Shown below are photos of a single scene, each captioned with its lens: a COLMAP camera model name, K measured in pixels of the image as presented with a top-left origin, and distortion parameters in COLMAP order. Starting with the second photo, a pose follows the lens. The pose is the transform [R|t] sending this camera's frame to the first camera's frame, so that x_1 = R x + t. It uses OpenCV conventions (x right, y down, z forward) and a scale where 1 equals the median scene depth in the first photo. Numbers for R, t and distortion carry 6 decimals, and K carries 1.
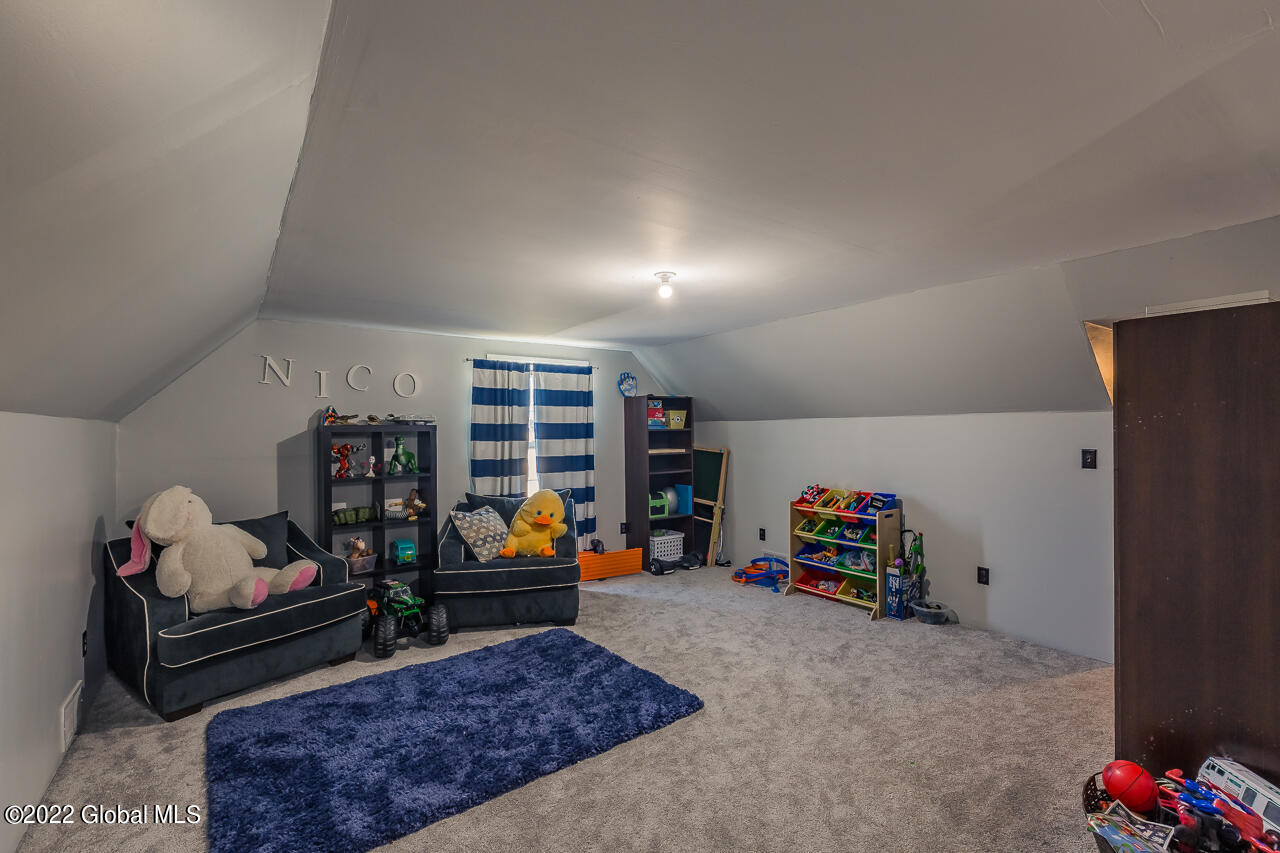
lens RADIAL K [[574.2, 0, 639.4], [0, 574.2, 424.2], [0, 0, 1]] dist [0.004674, -0.001080]
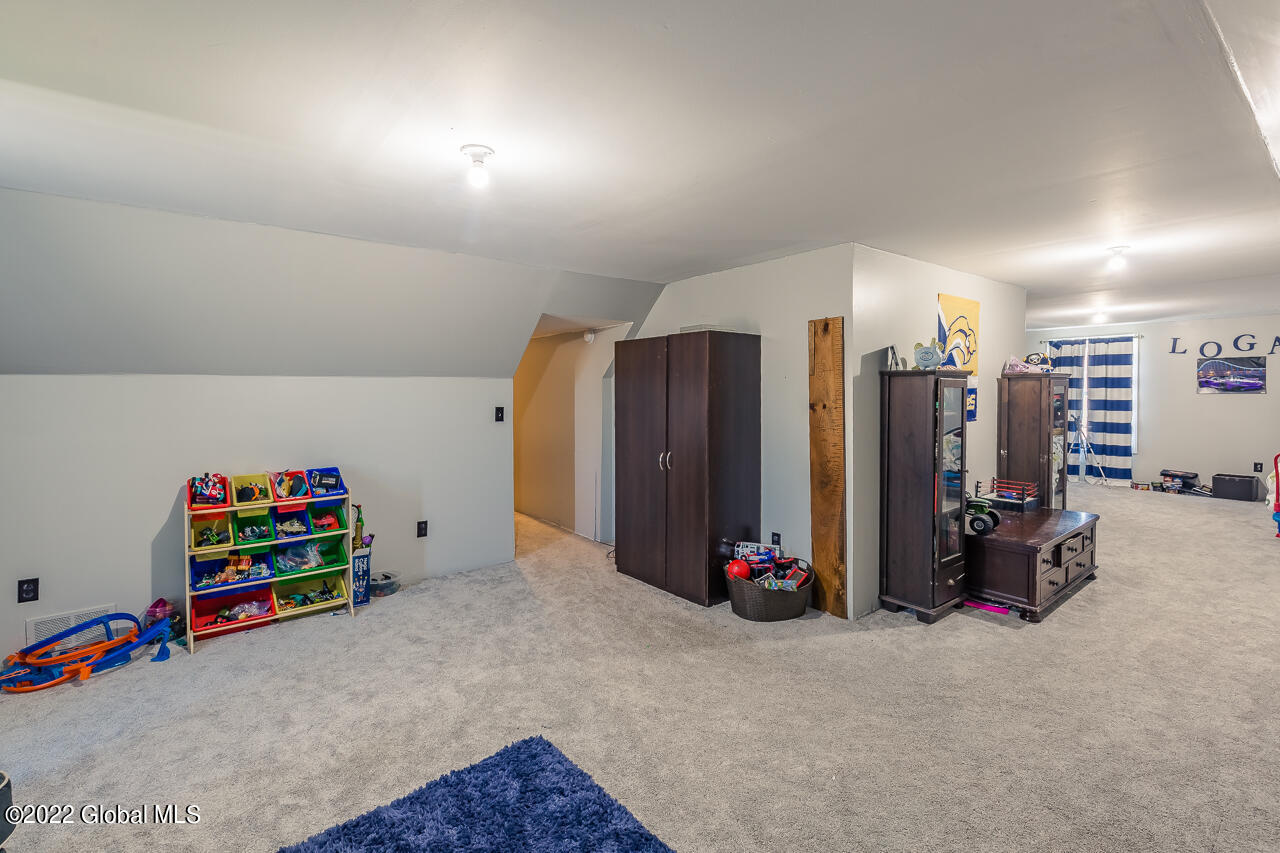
lens RADIAL K [[574.2, 0, 632.2], [0, 574.2, 405.4], [0, 0, 1]] dist [0.004674, -0.001080]
pose [[-0.035729, -0.018956, 0.999182, -0.479857], [-0.000885, 0.999820, 0.018936, 0.012858], [-0.999361, -0.000208, -0.035740, 0.648008]]
